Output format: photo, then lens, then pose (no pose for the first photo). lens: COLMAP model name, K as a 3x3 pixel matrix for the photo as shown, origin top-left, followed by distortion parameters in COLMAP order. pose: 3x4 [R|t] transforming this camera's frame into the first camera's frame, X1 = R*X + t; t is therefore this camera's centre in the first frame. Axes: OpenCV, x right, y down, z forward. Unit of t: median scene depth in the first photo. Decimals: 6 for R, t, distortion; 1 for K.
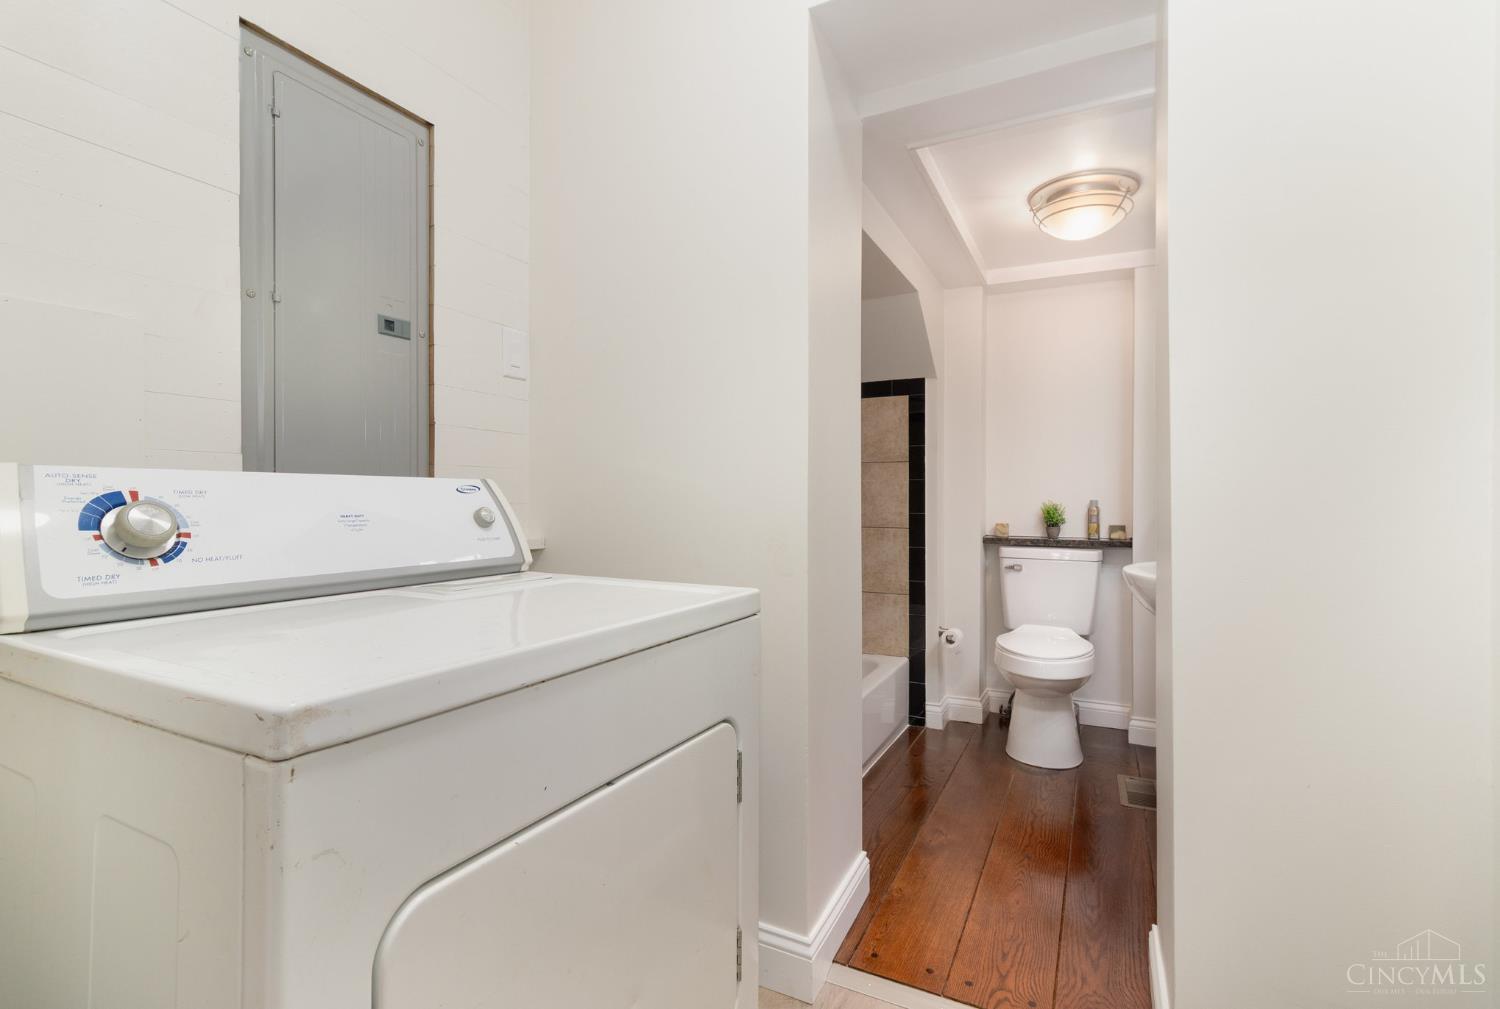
lens RADIAL K [[691.9, 0, 748.0], [0, 691.9, 500.4], [0, 0, 1]] dist [-0.000889, 0.001220]
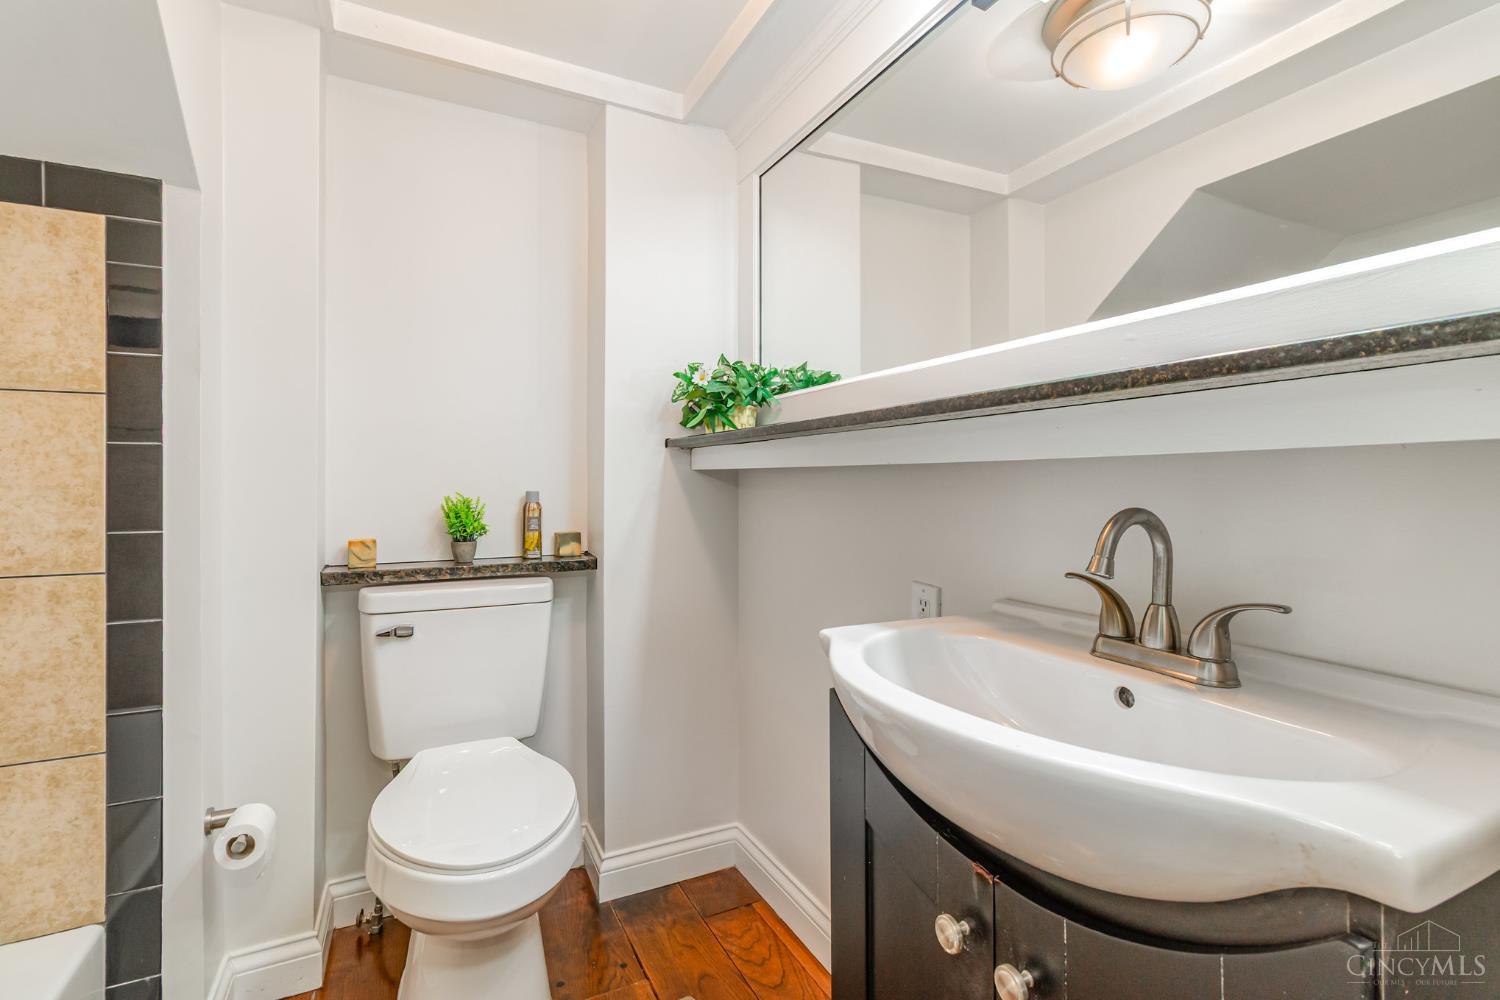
lens RADIAL K [[691.9, 0, 753.7], [0, 691.9, 478.5], [0, 0, 1]] dist [-0.000889, 0.001220]
pose [[0.586464, 0.002242, 0.809972, 0.135856], [0.004224, 0.999974, -0.005826, -0.007072], [-0.809964, 0.006838, 0.586440, 0.502505]]
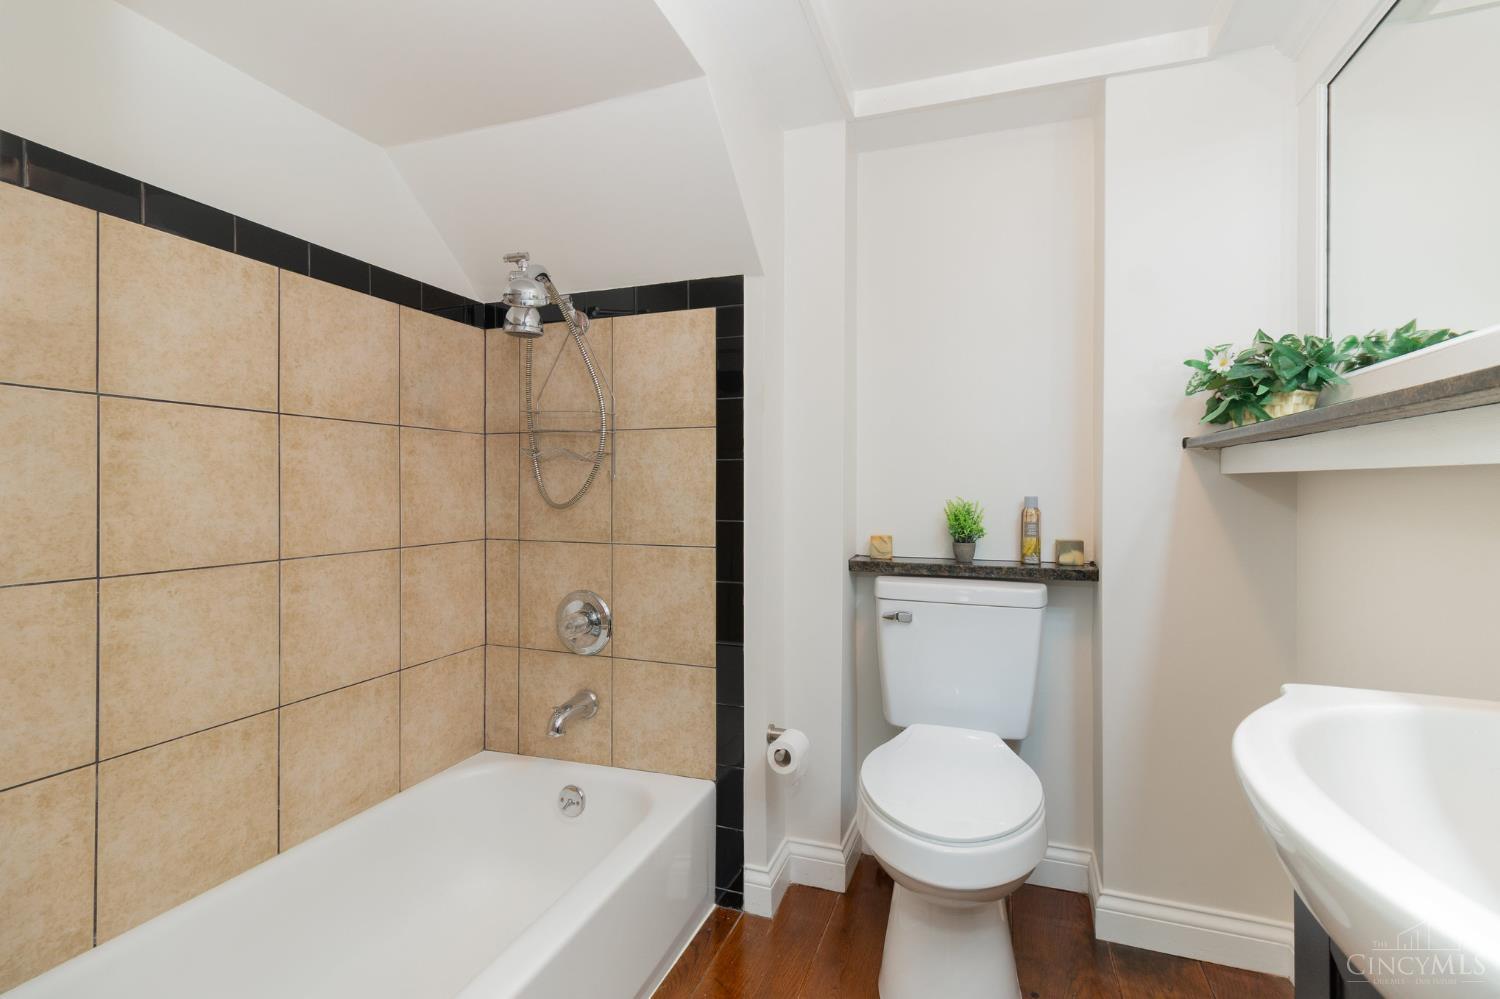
lens RADIAL K [[691.9, 0, 751.3], [0, 691.9, 485.1], [0, 0, 1]] dist [-0.000889, 0.001220]
pose [[0.991258, 0.001855, 0.131921, 0.188075], [-0.001389, 0.999992, -0.003628, -0.007732], [-0.131927, 0.003413, 0.991254, 0.449870]]
